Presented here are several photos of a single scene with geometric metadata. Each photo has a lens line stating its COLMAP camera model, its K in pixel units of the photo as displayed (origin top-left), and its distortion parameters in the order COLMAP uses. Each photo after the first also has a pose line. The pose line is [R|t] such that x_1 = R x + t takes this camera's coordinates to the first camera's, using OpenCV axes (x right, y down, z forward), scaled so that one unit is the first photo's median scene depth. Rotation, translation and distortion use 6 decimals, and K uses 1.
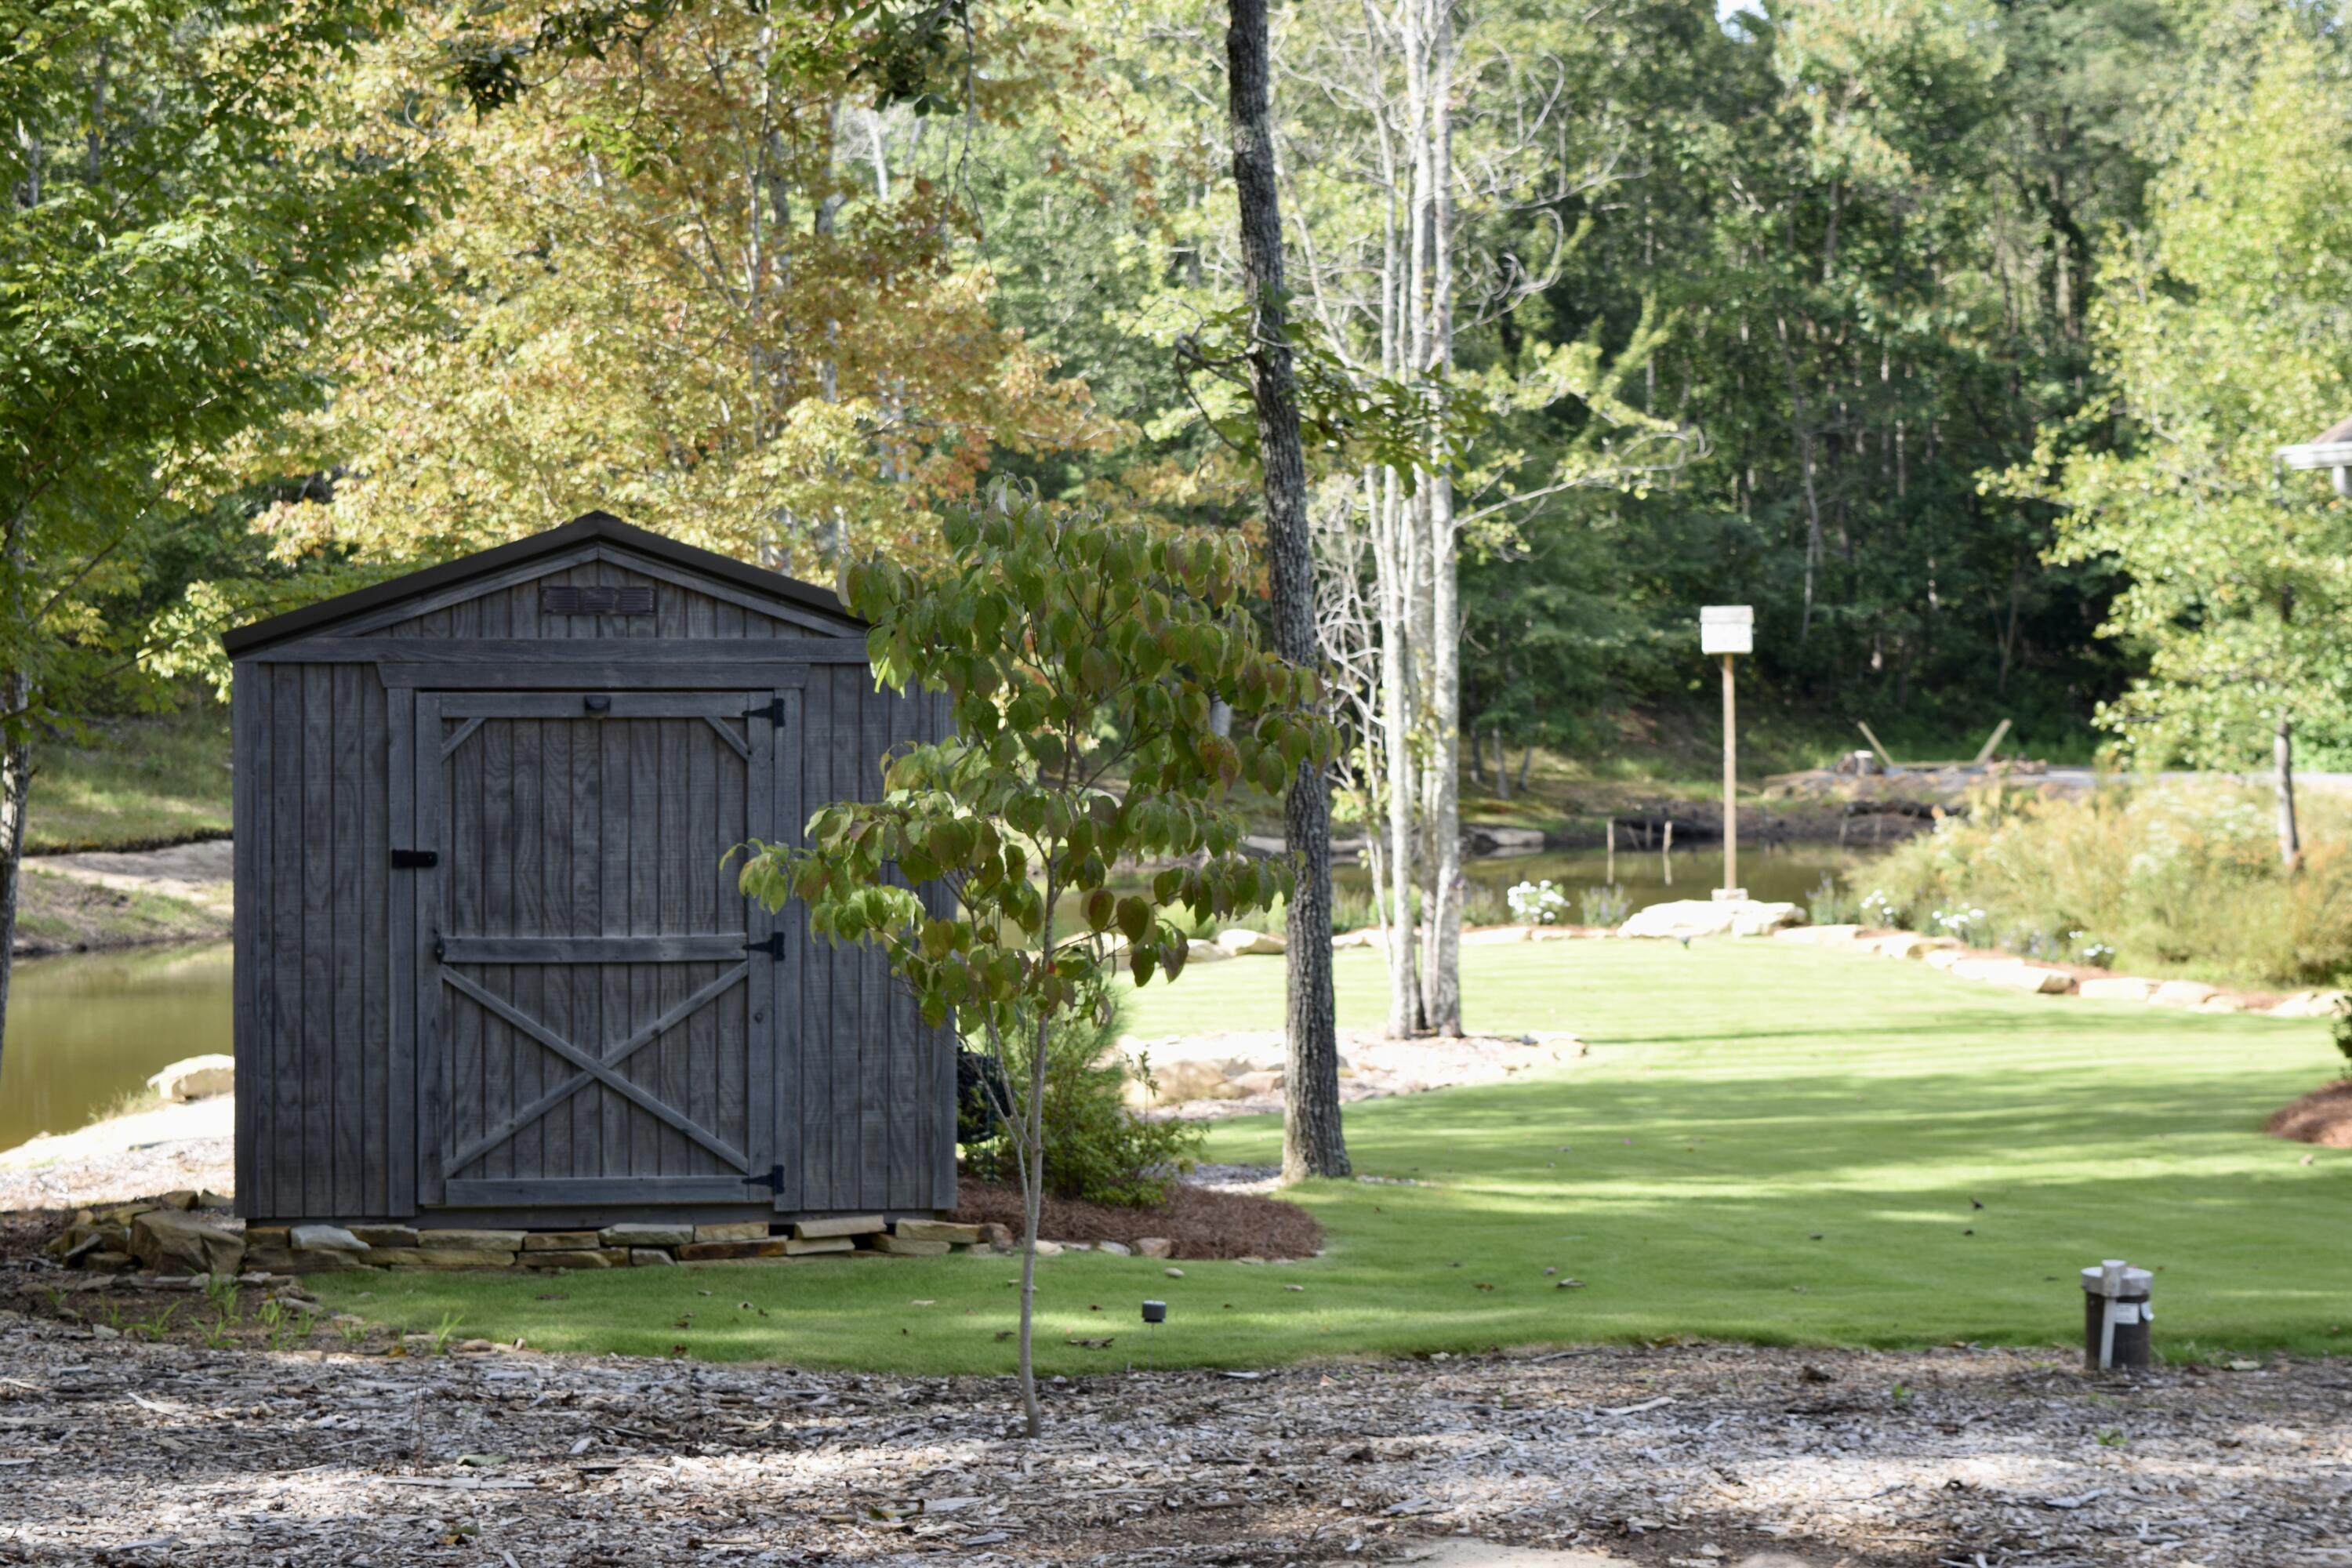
lens RADIAL K [[5215.3, 0, 1176.0], [0, 5215.3, 784.0], [0, 0, 1]] dist [0.064905, -0.053994]
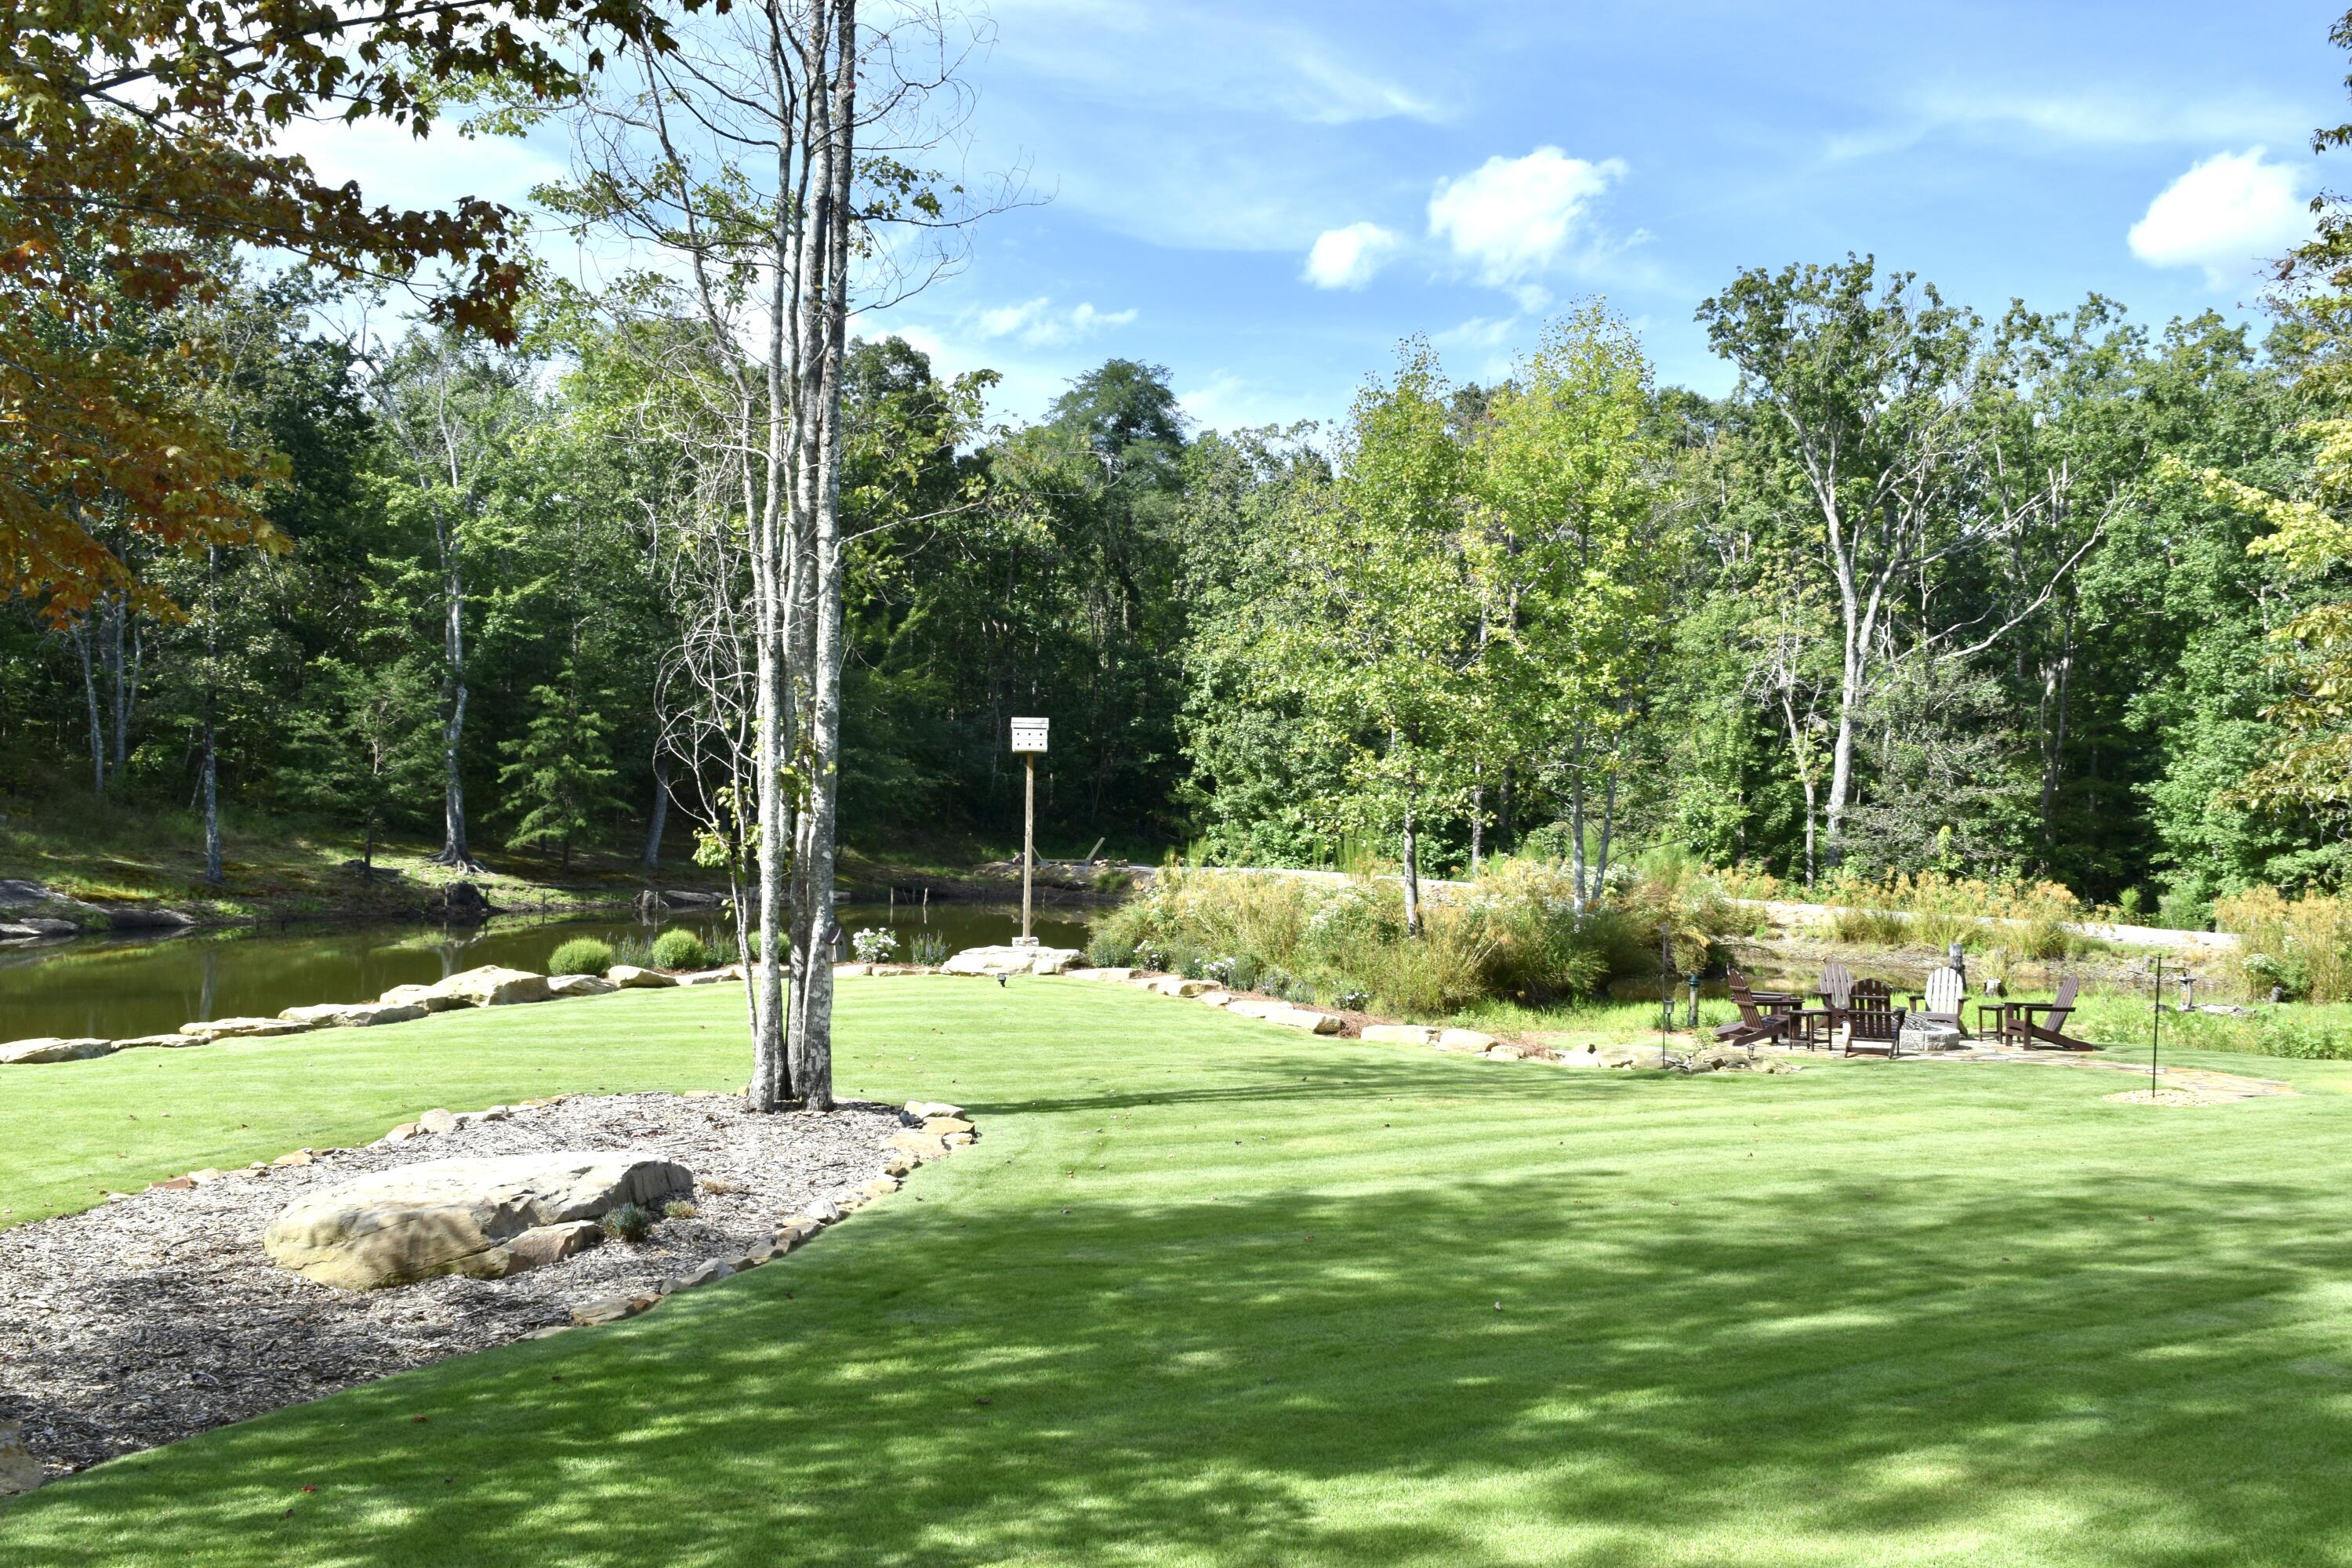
lens RADIAL K [[2032.7, 0, 1176.0], [0, 2032.7, 784.0], [0, 0, 1]] dist [-0.031901, -0.007513]
pose [[0.970425, 0.035924, 0.238715, 0.022701], [-0.024720, 0.998455, -0.049764, 0.007148], [-0.240134, 0.042391, 0.969814, 0.541849]]
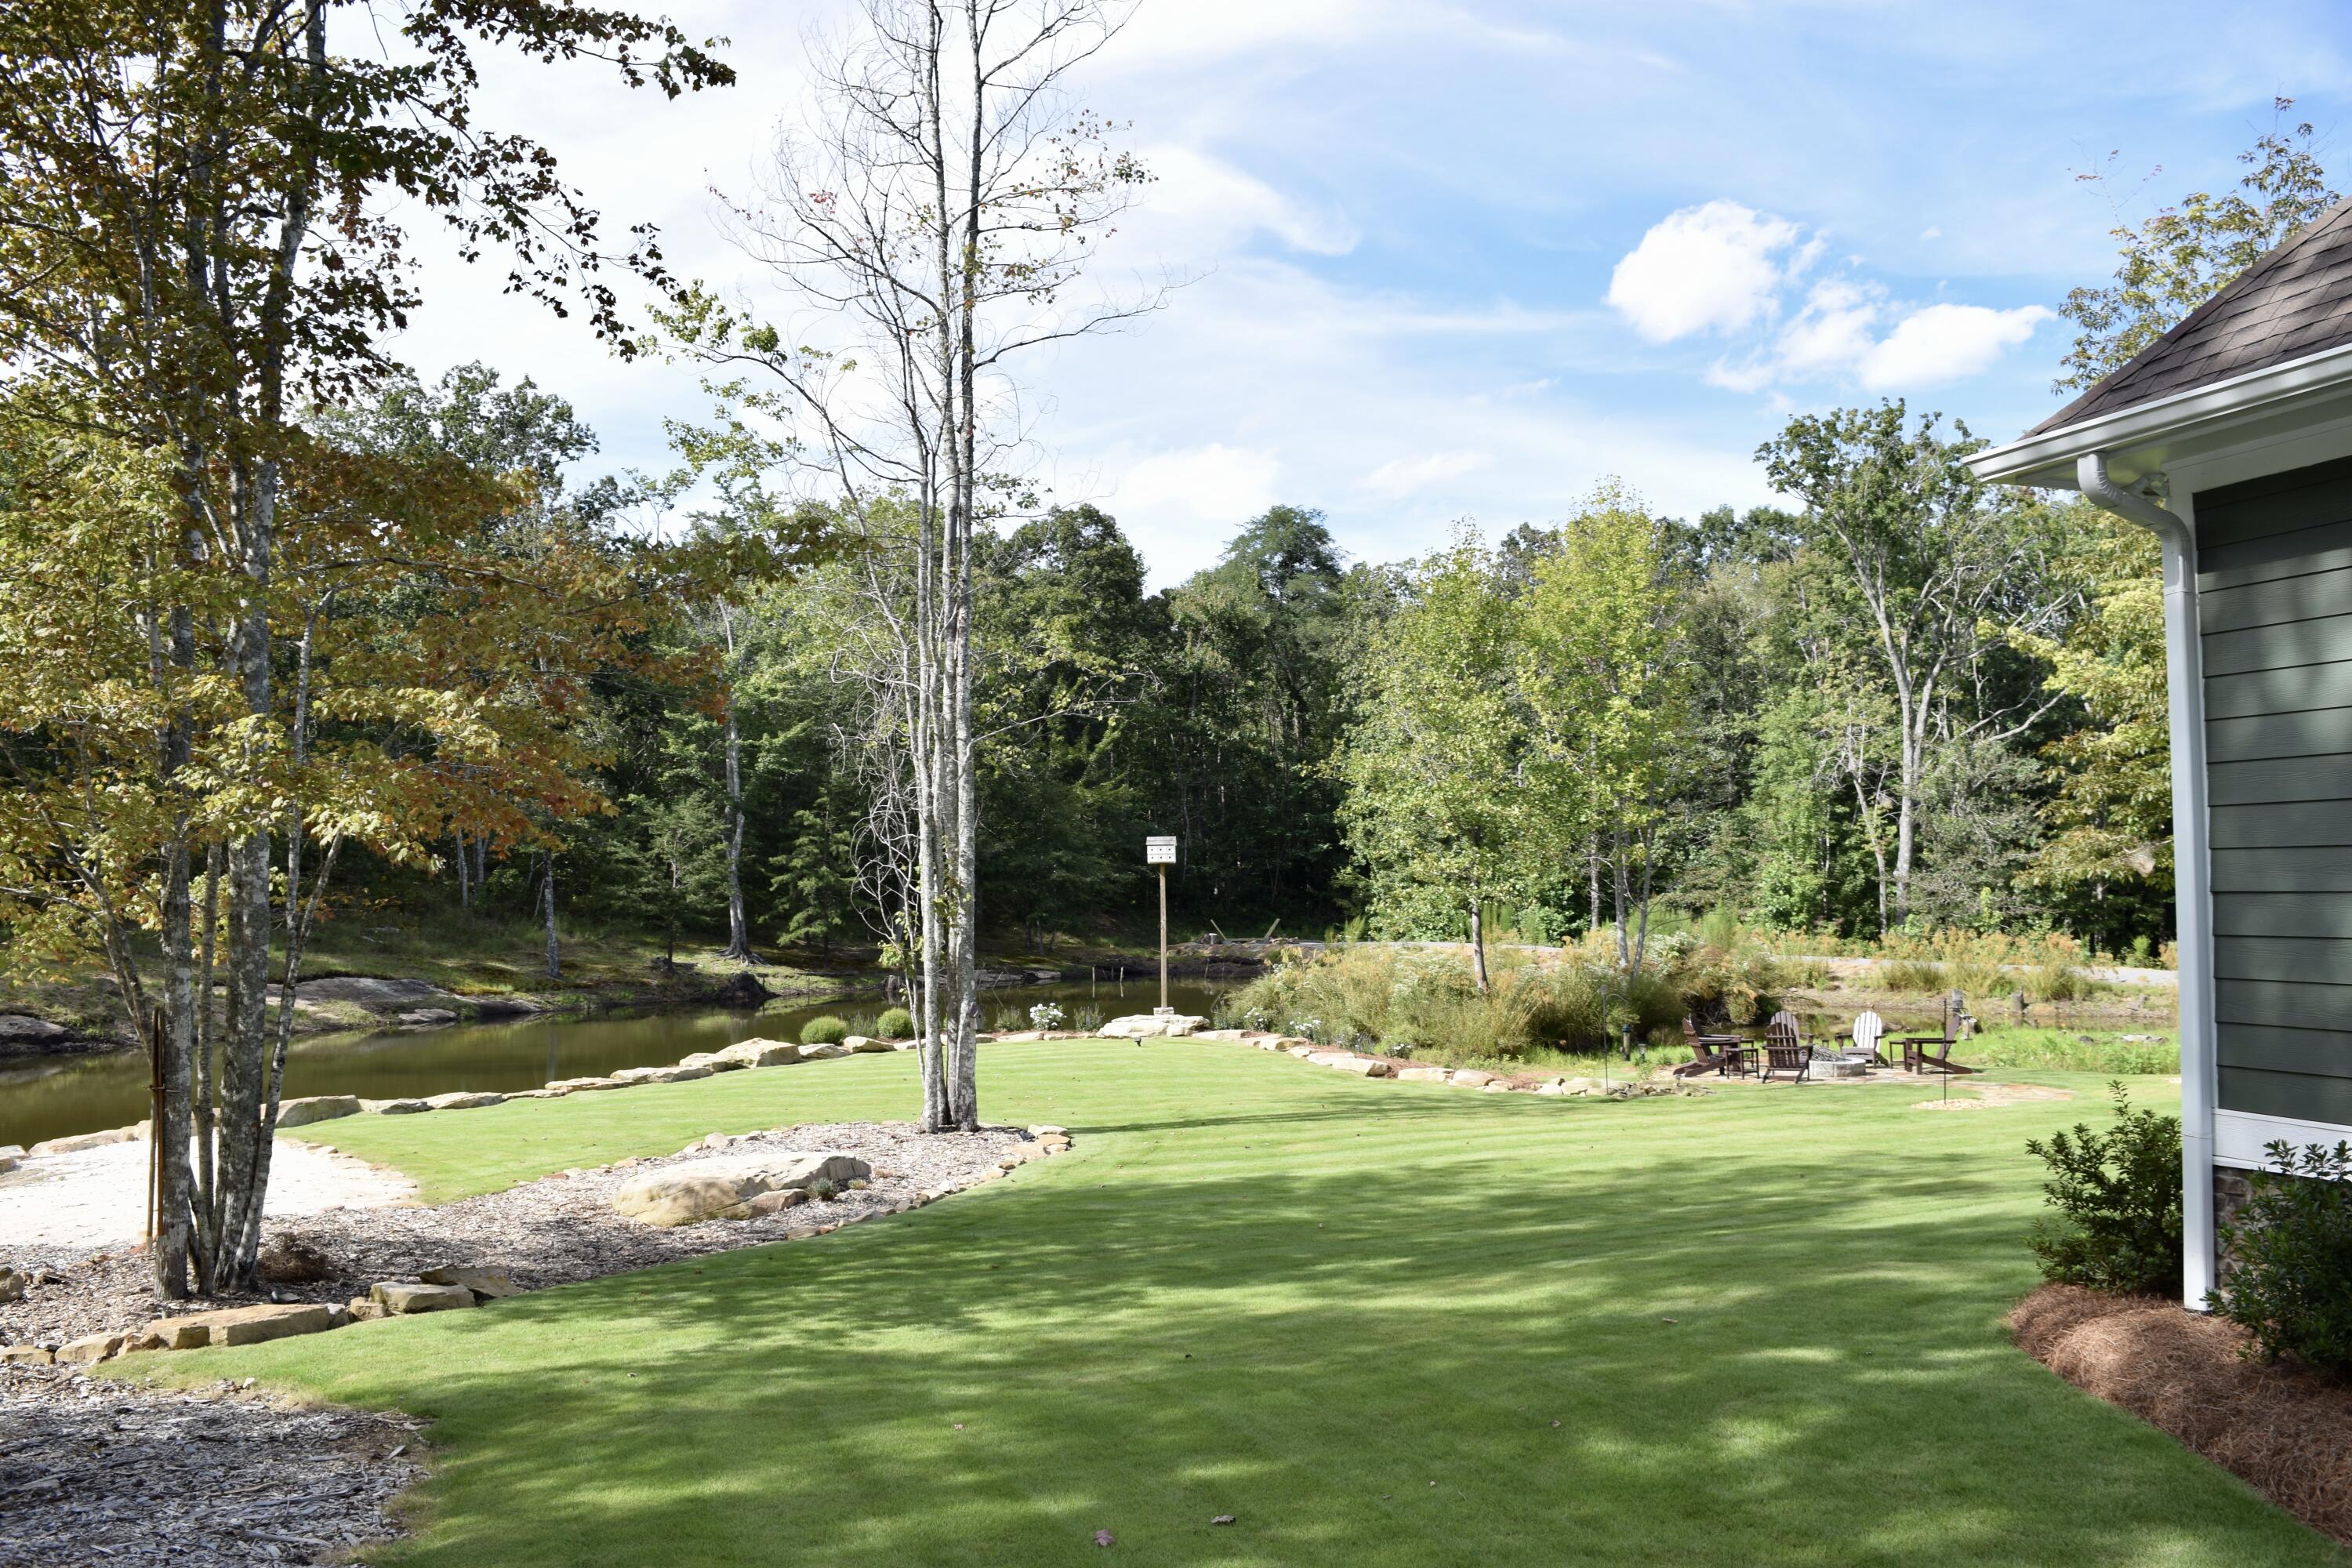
lens RADIAL K [[1871.5, 0, 1176.0], [0, 1871.5, 784.0], [0, 0, 1]] dist [-0.091822, 0.003784]
pose [[0.992046, 0.008108, 0.125615, 0.037804], [0.003296, 0.995908, -0.090311, 0.003566], [-0.125833, 0.090007, 0.987960, 0.439993]]
